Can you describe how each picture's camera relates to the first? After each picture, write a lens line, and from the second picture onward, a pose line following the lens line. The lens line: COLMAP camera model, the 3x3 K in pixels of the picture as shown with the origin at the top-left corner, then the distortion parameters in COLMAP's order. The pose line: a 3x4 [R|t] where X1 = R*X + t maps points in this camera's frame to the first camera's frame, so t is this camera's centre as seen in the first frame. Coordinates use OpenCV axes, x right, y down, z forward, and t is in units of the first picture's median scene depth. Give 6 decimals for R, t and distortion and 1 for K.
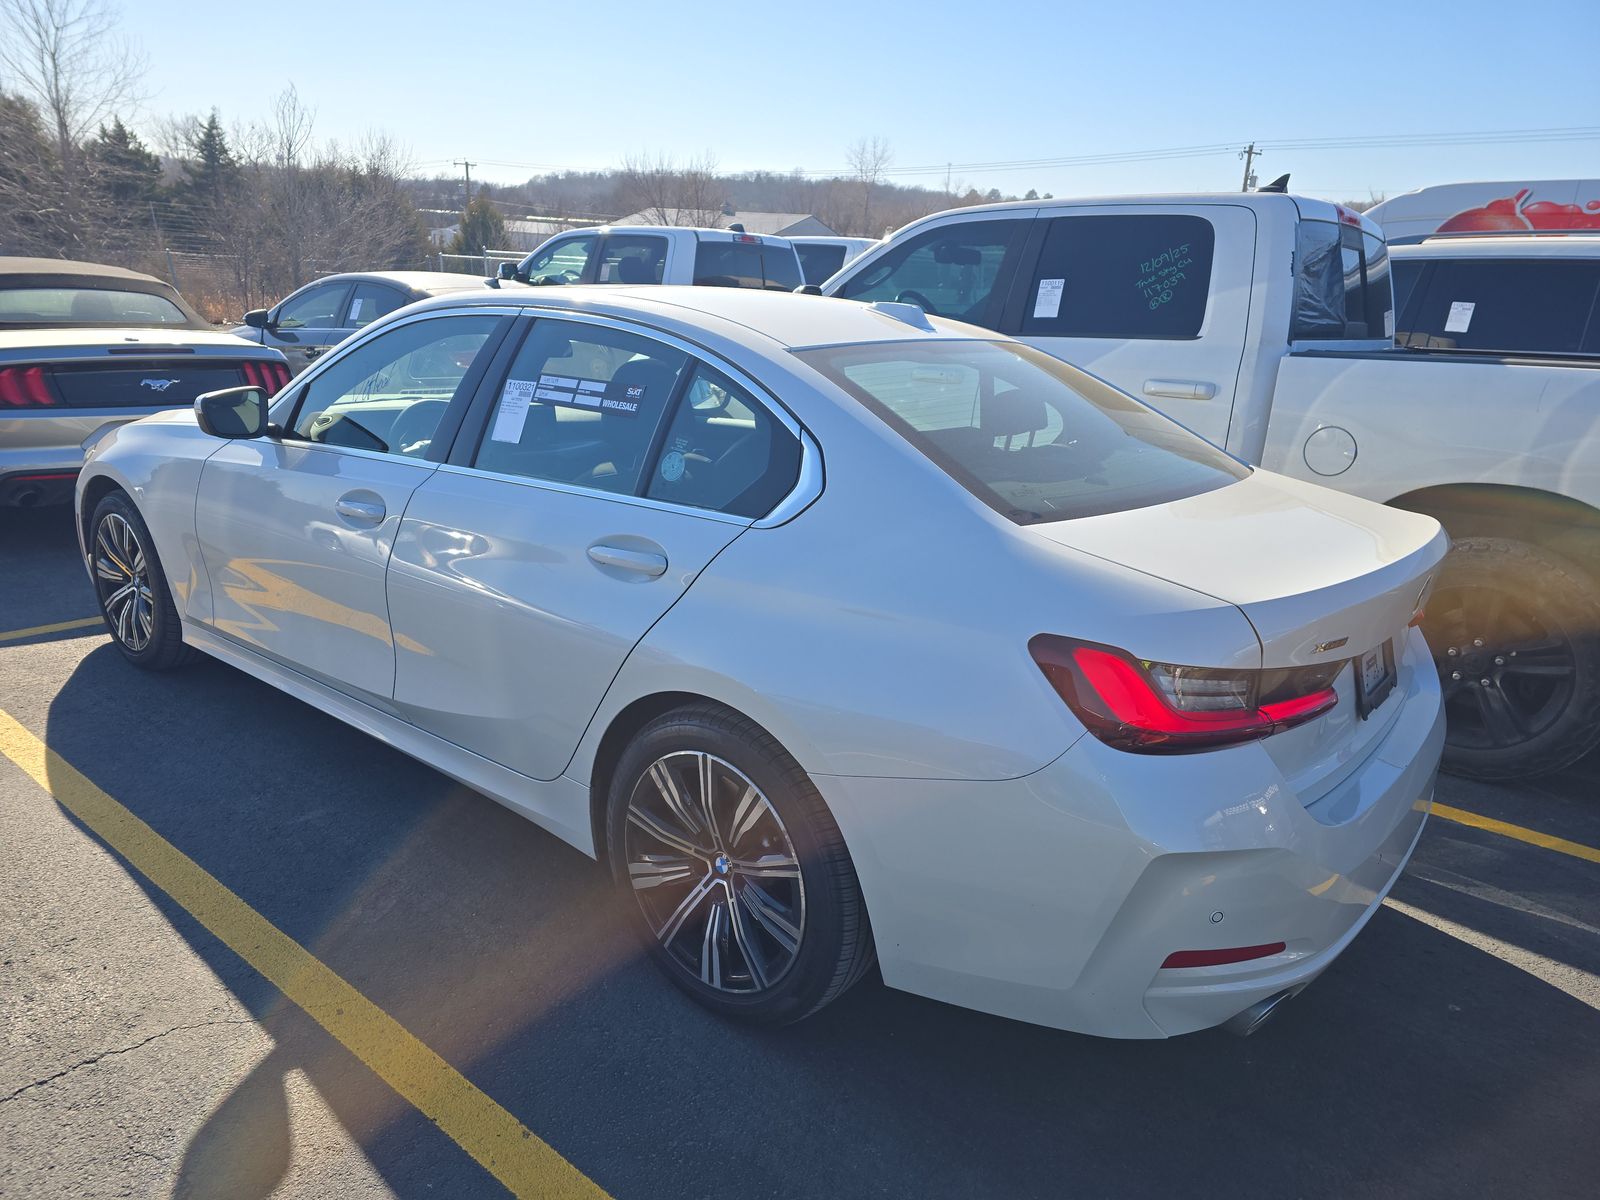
lens RADIAL K [[1059.8, 0, 800.0], [0, 1059.8, 600.0], [0, 0, 1]] dist [0.056394, -0.049473]
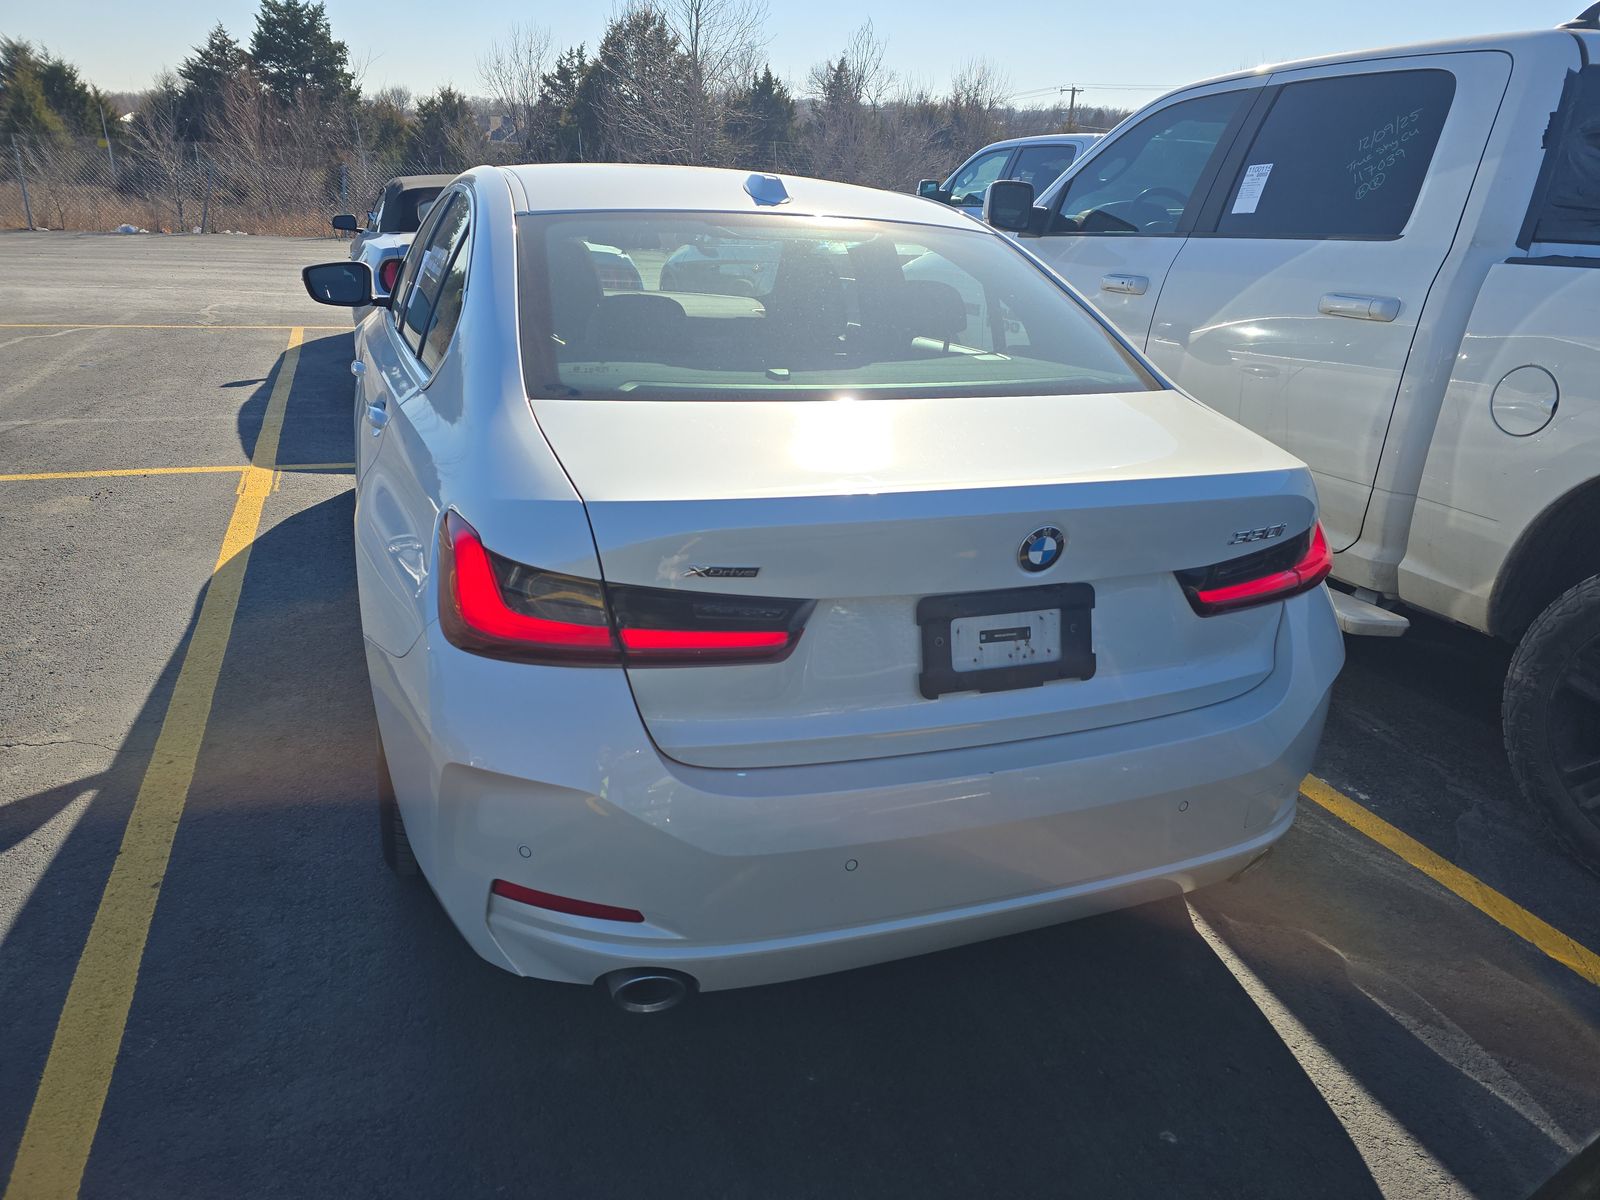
lens RADIAL K [[1059.8, 0, 800.0], [0, 1059.8, 600.0], [0, 0, 1]] dist [0.056394, -0.049473]
pose [[0.867647, 0.168616, -0.467716, 0.369769], [-0.141192, 0.985568, 0.093385, -0.008006], [0.476712, -0.014987, 0.878932, 0.132474]]
